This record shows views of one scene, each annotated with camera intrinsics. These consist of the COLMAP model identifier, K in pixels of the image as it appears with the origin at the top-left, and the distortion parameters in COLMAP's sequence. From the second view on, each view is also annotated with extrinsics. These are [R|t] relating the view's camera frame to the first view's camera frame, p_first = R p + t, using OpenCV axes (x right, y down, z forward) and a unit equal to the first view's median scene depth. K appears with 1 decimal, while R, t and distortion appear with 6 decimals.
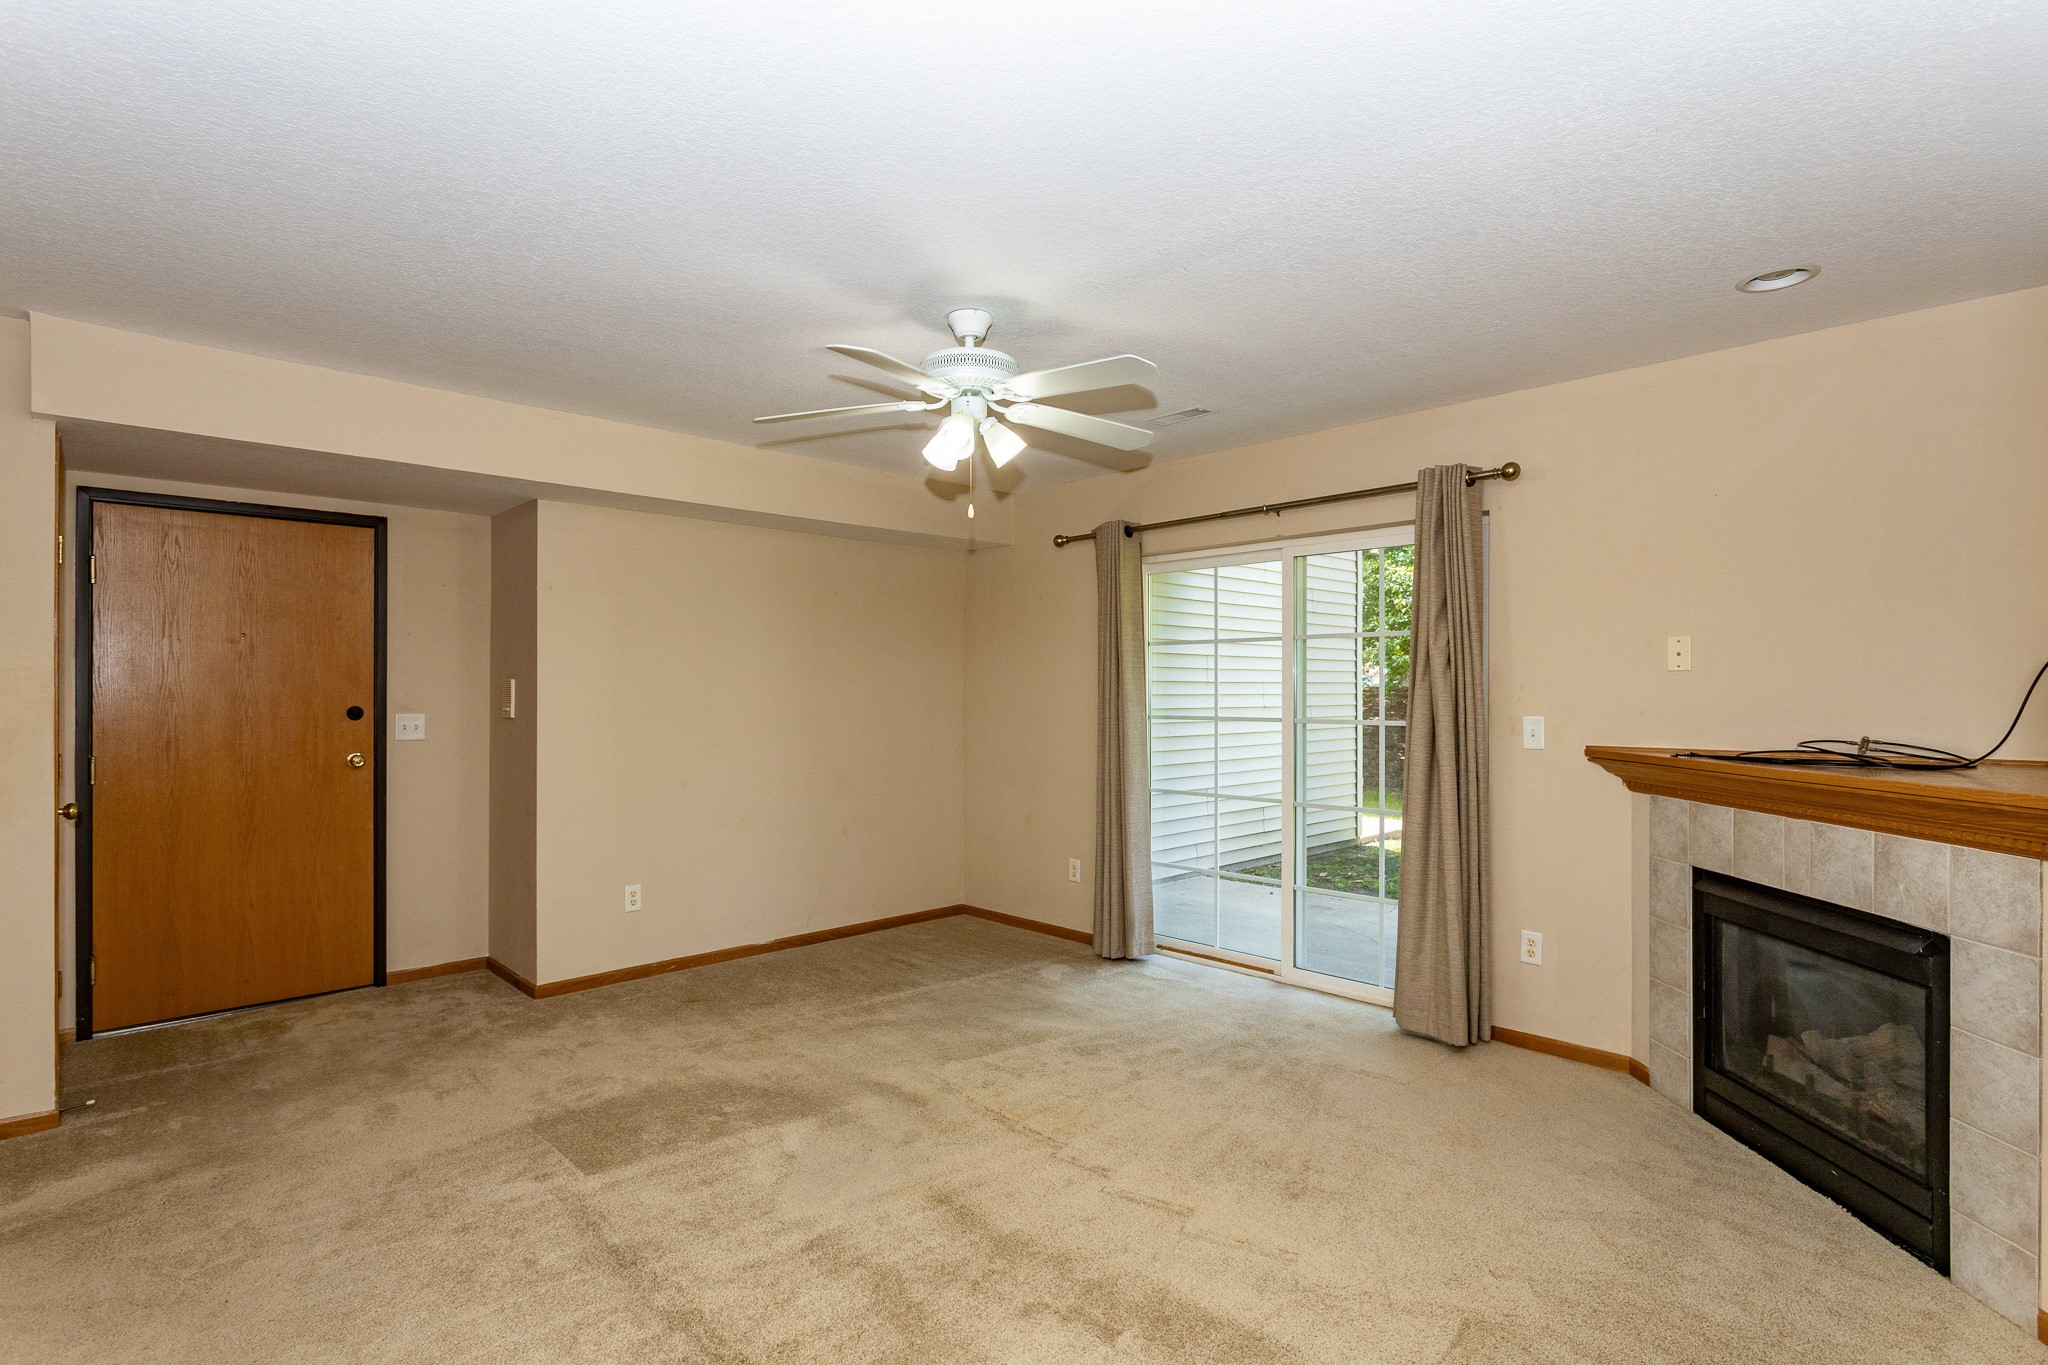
lens RADIAL K [[1004.8, 0, 1027.6], [0, 1004.8, 682.5], [0, 0, 1]] dist [-0.010829, 0.004052]
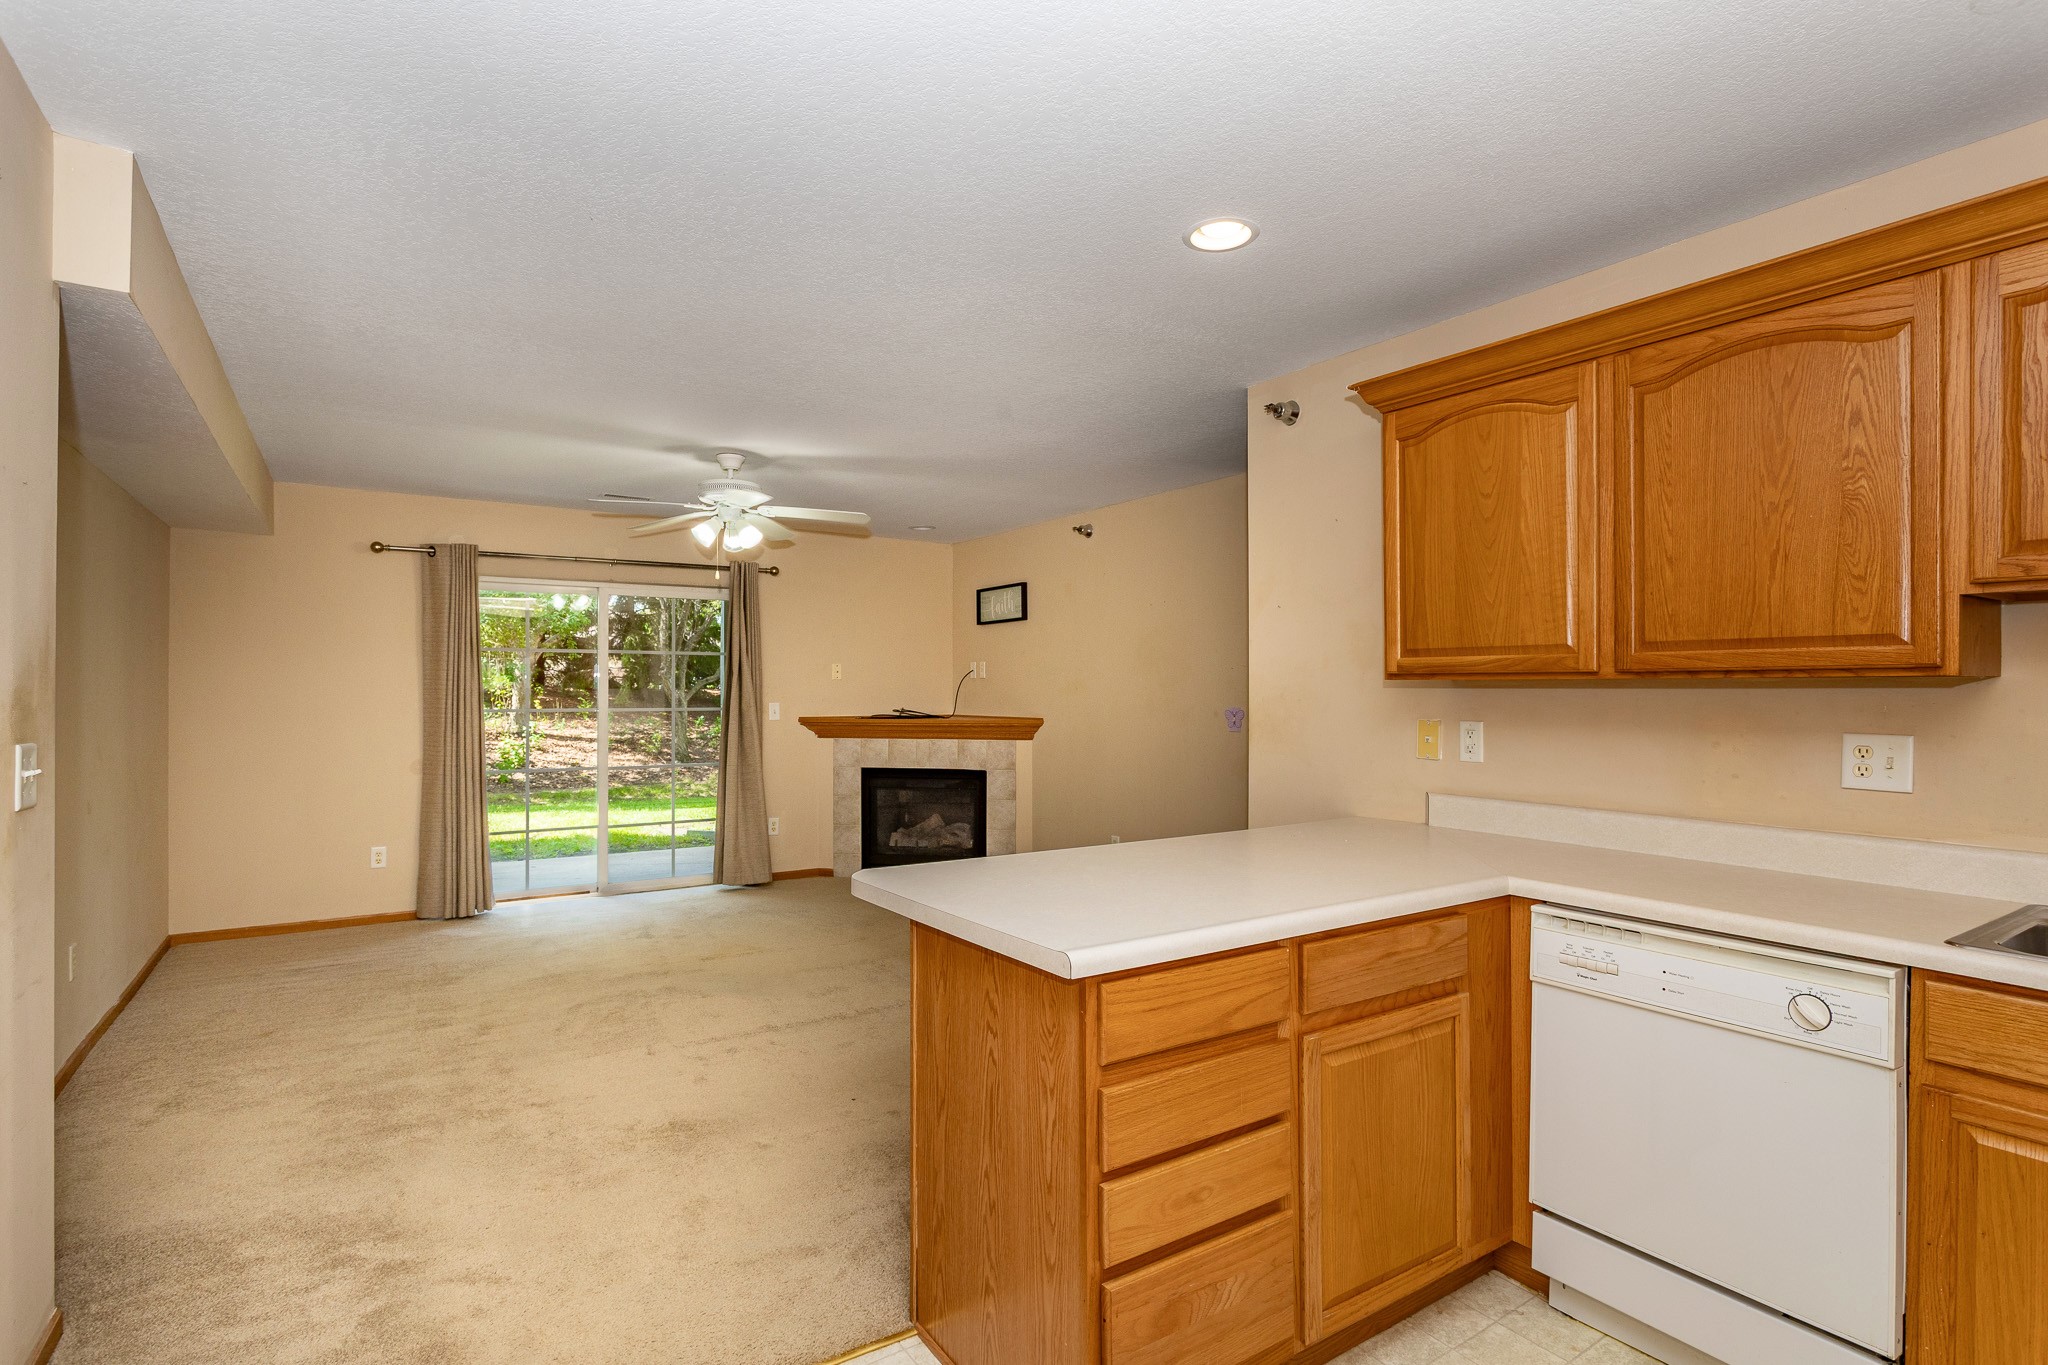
lens RADIAL K [[1004.8, 0, 1022.7], [0, 1004.8, 685.1], [0, 0, 1]] dist [-0.010829, 0.004052]
pose [[0.196622, 0.003162, 0.980474, -1.382333], [-0.009104, 0.999958, -0.001399, -0.000538], [-0.980437, -0.008652, 0.196643, 0.198342]]
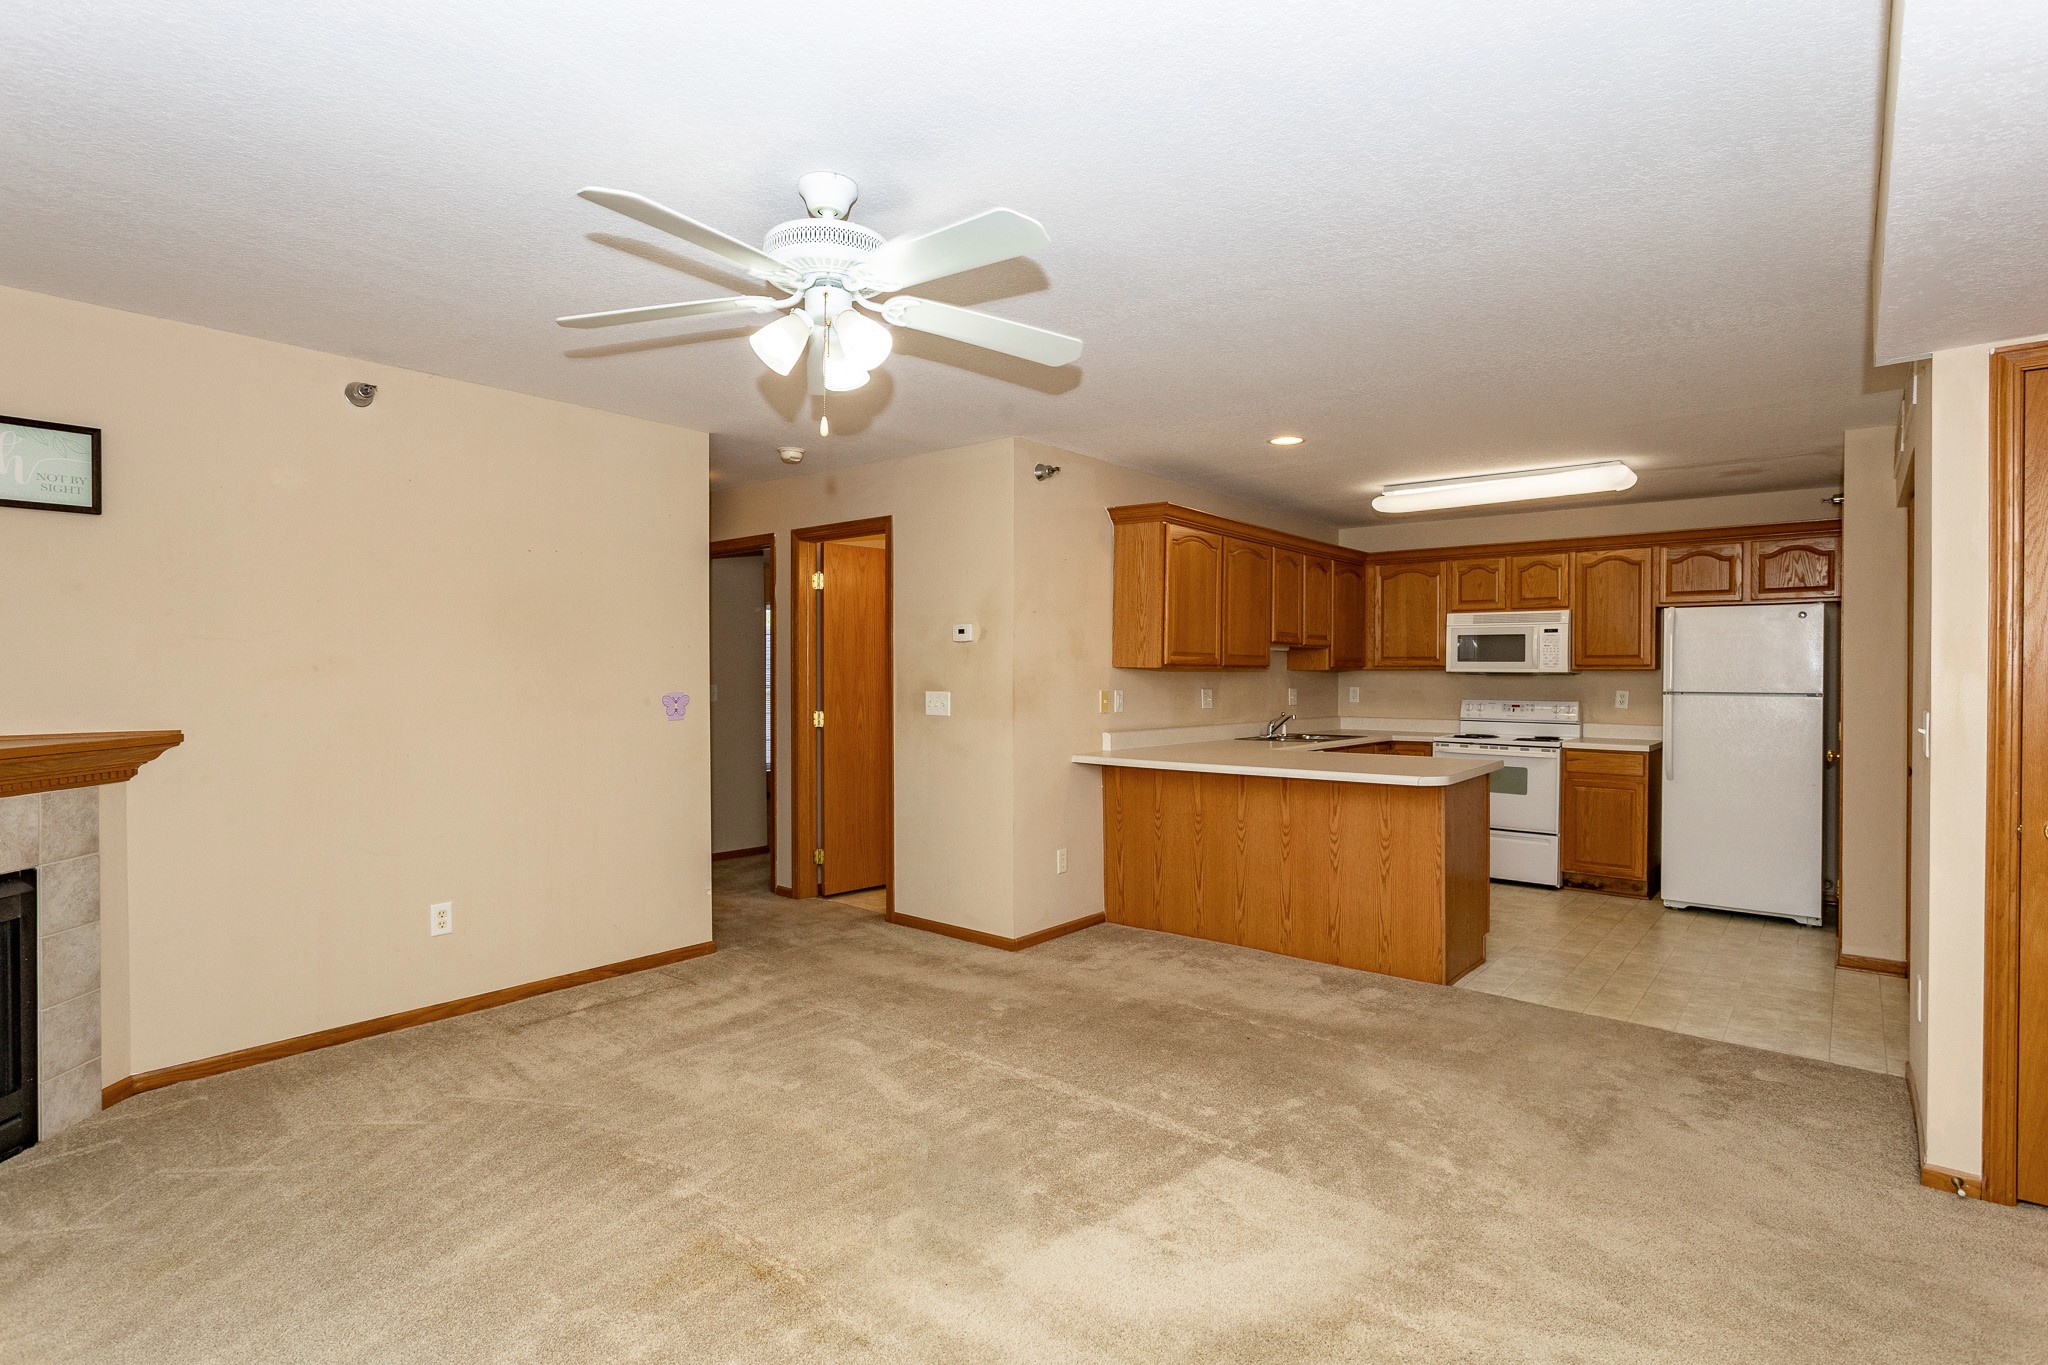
lens RADIAL K [[1004.8, 0, 1034.0], [0, 1004.8, 684.0], [0, 0, 1]] dist [-0.010829, 0.004052]
pose [[-0.994419, -0.002572, -0.105471, -0.119252], [-0.002828, 0.999993, 0.002274, 0.013715], [0.105464, 0.002560, -0.994420, 1.596345]]
